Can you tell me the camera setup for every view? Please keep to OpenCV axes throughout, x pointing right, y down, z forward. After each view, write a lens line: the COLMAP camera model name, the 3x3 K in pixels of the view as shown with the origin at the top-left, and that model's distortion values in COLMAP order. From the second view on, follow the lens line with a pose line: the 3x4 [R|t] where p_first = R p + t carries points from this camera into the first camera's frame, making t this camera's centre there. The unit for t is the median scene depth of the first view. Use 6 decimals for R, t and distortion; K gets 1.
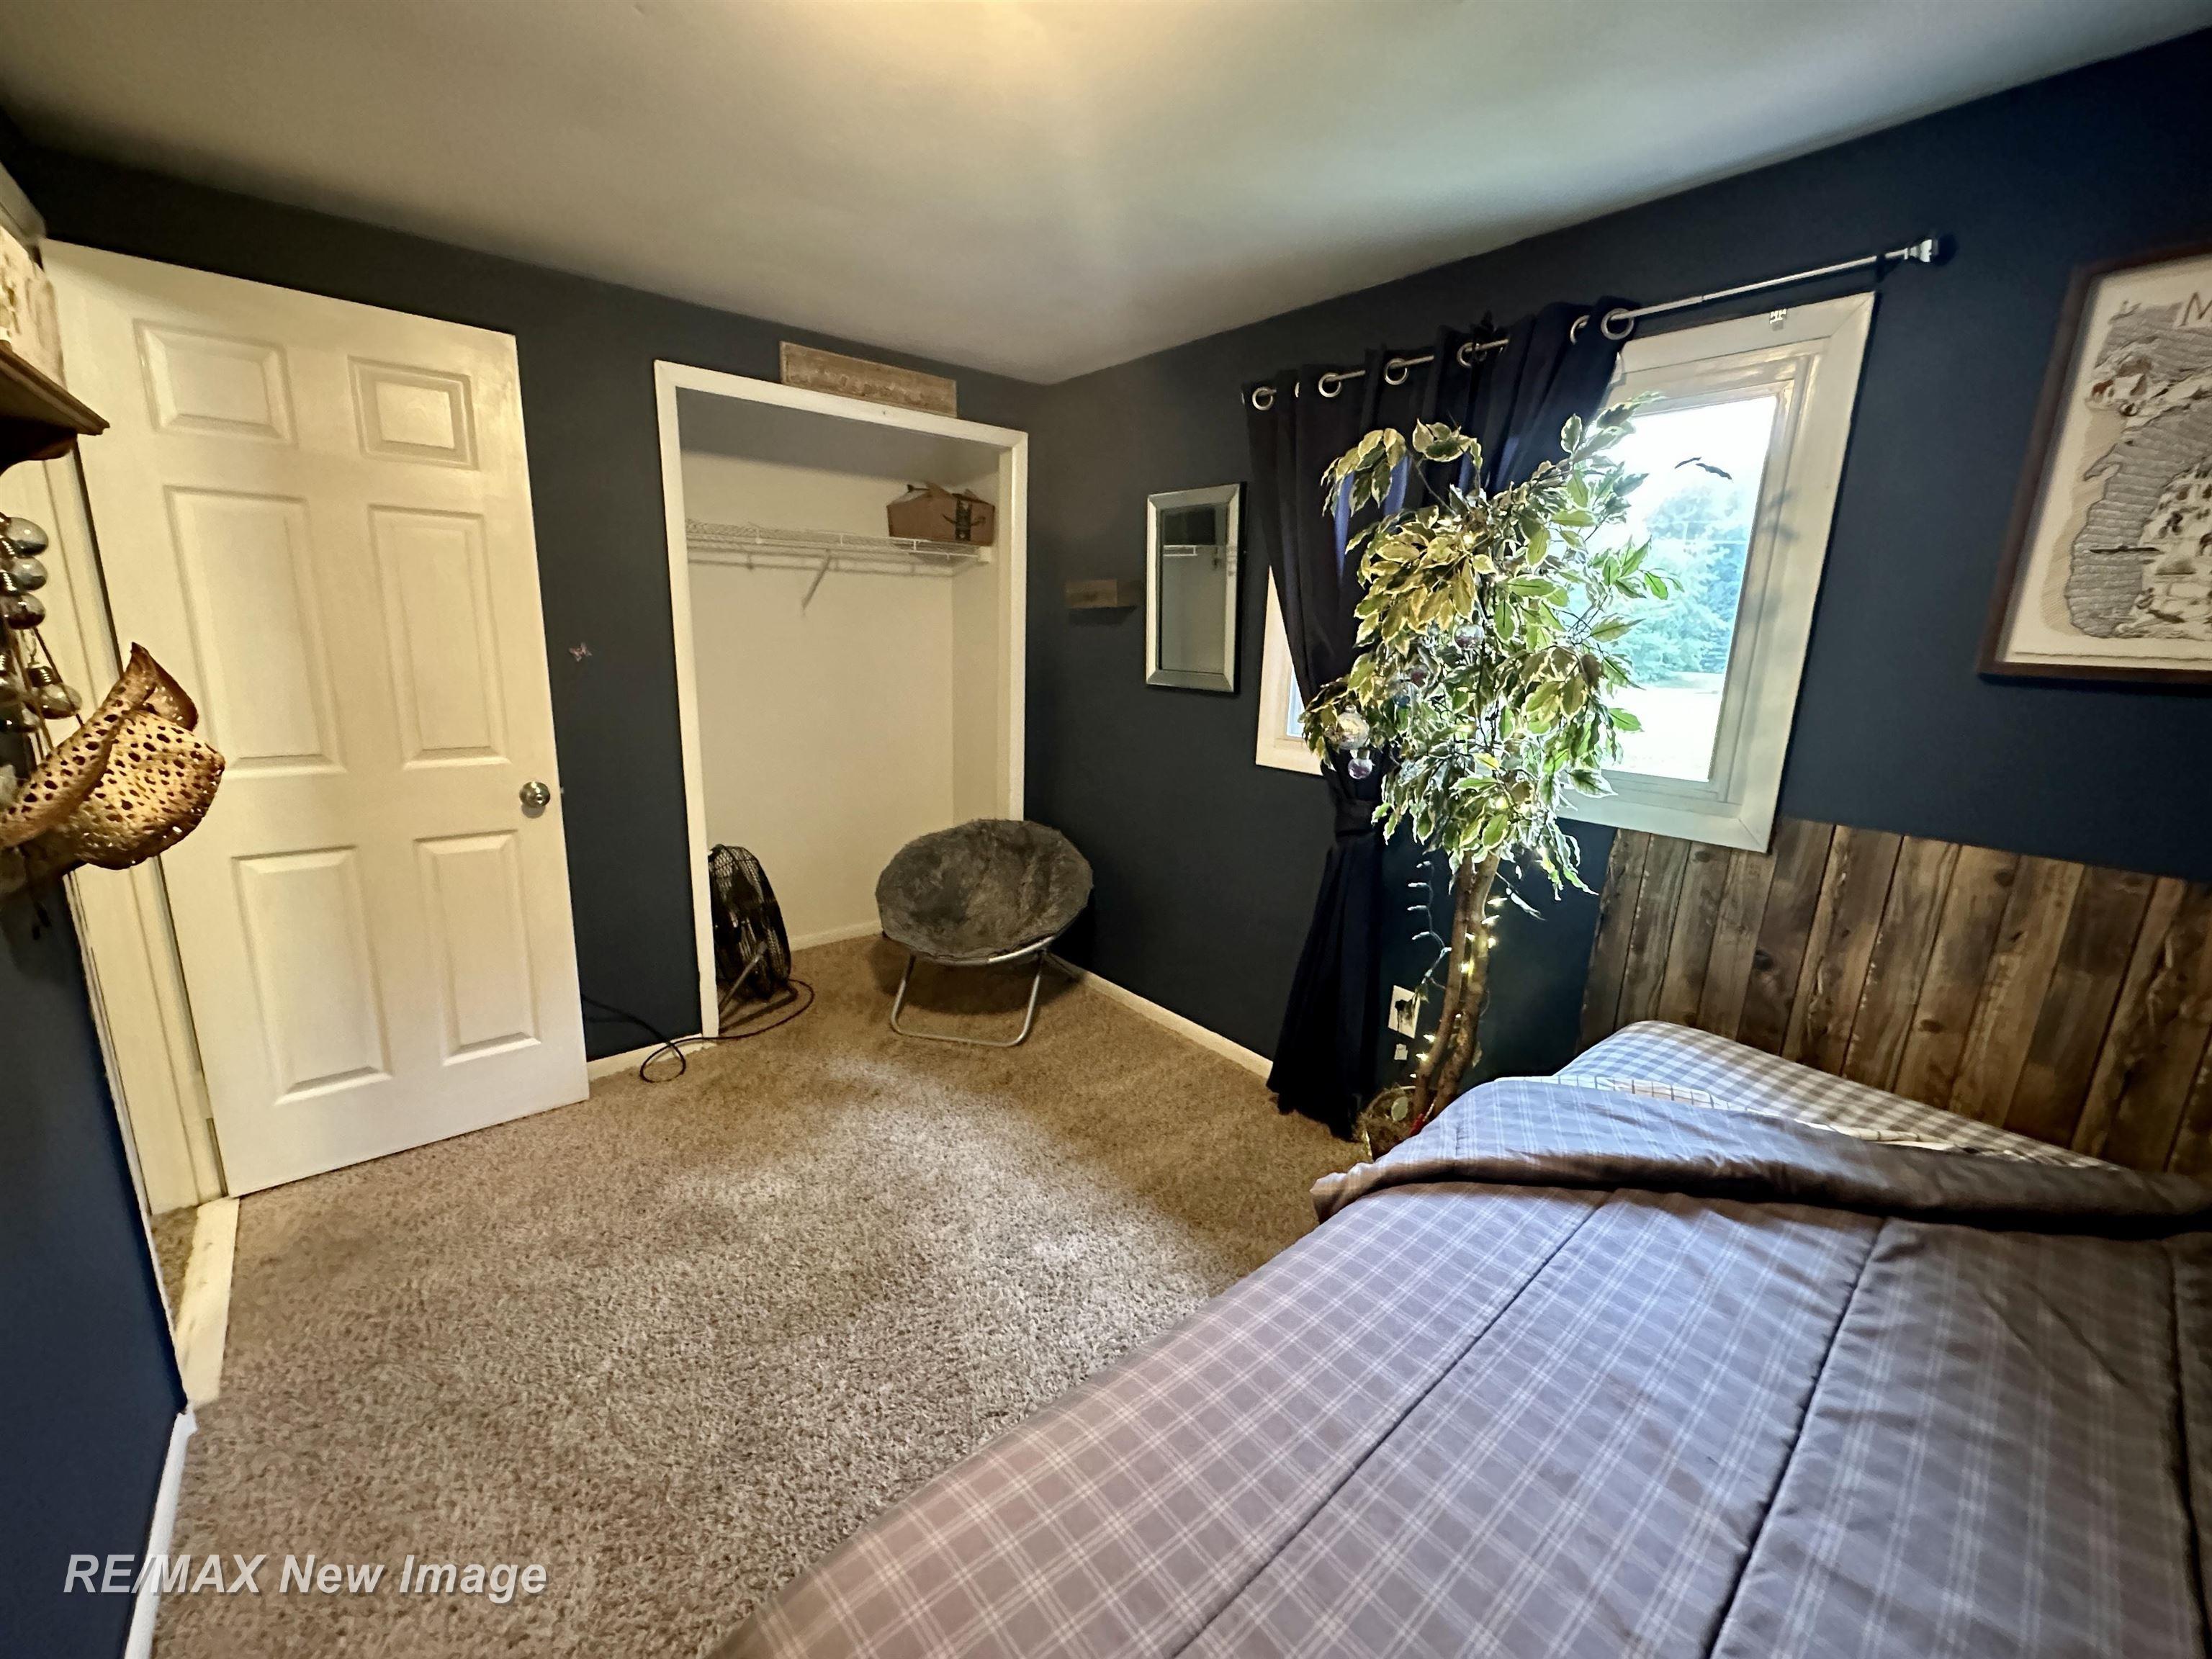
lens RADIAL K [[888.8, 0, 1108.1], [0, 888.8, 828.5], [0, 0, 1]] dist [-0.001800, -0.000471]
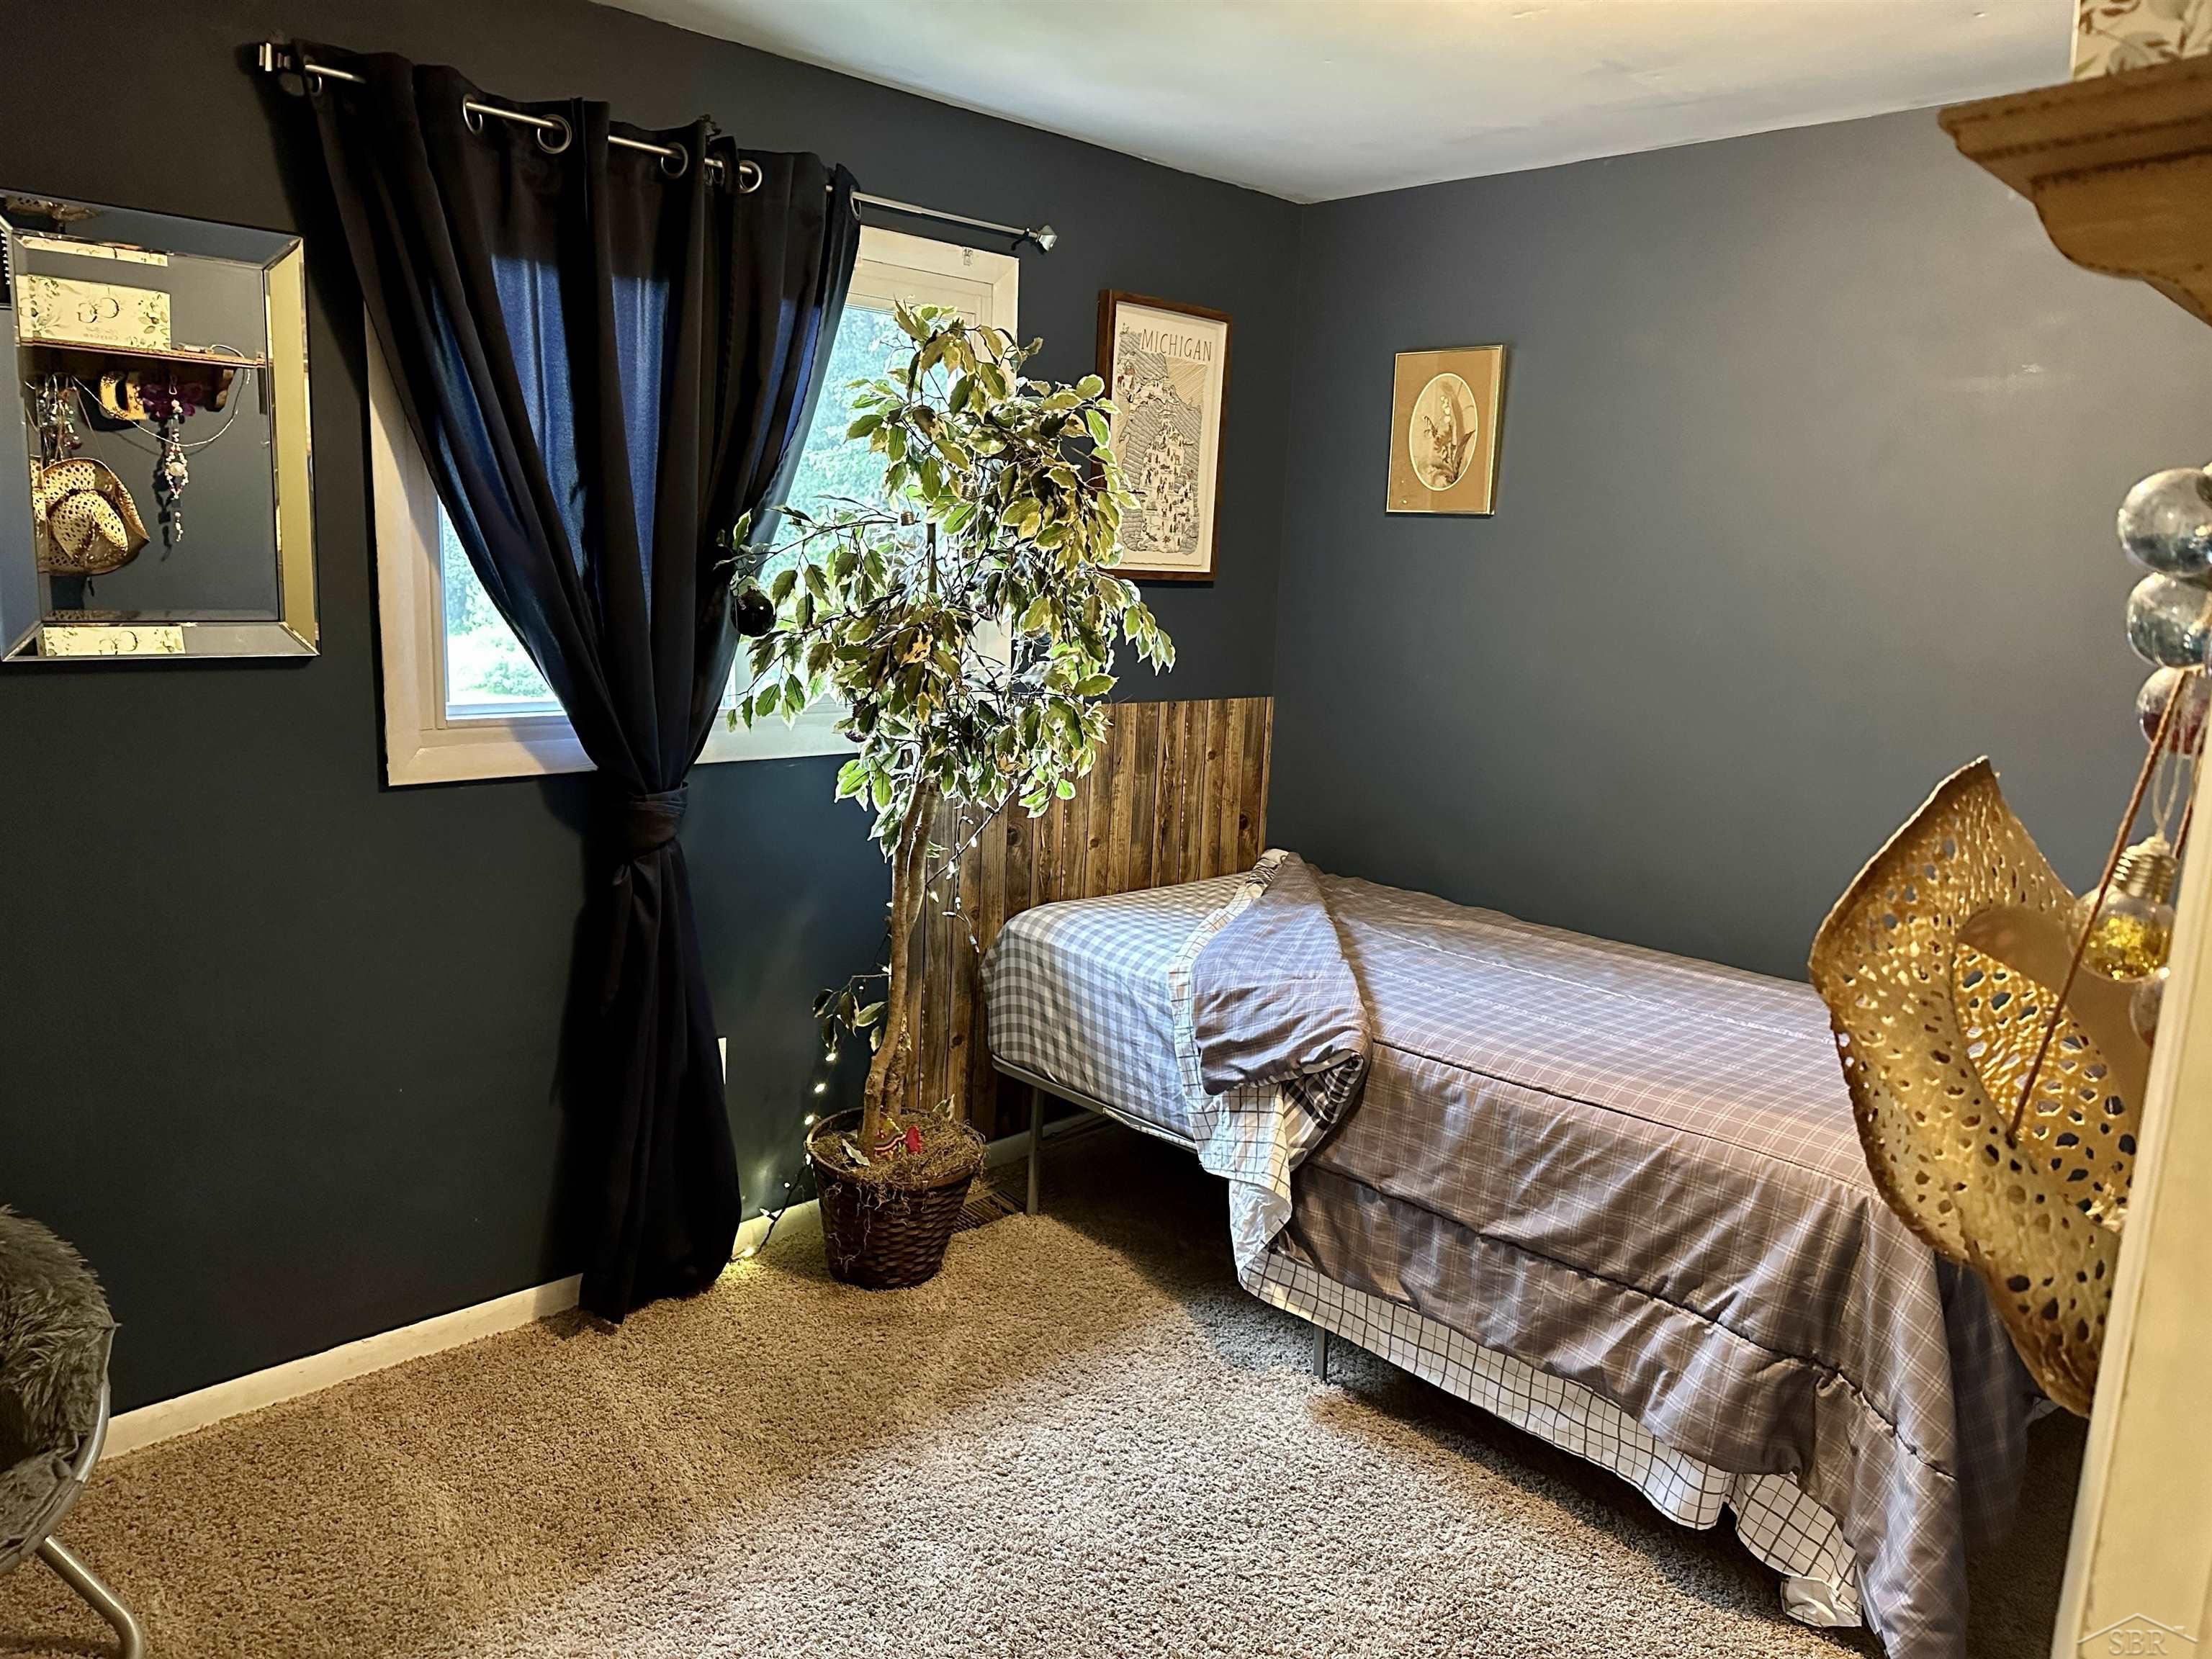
lens RADIAL K [[1538.1, 0, 1108.5], [0, 1538.1, 823.8], [0, 0, 1]] dist [0.120767, -0.178193]
pose [[-0.079393, -0.202328, 0.976094, -1.379666], [0.180421, 0.960097, 0.213687, -0.306742], [-0.980380, 0.193073, -0.039720, 1.129699]]
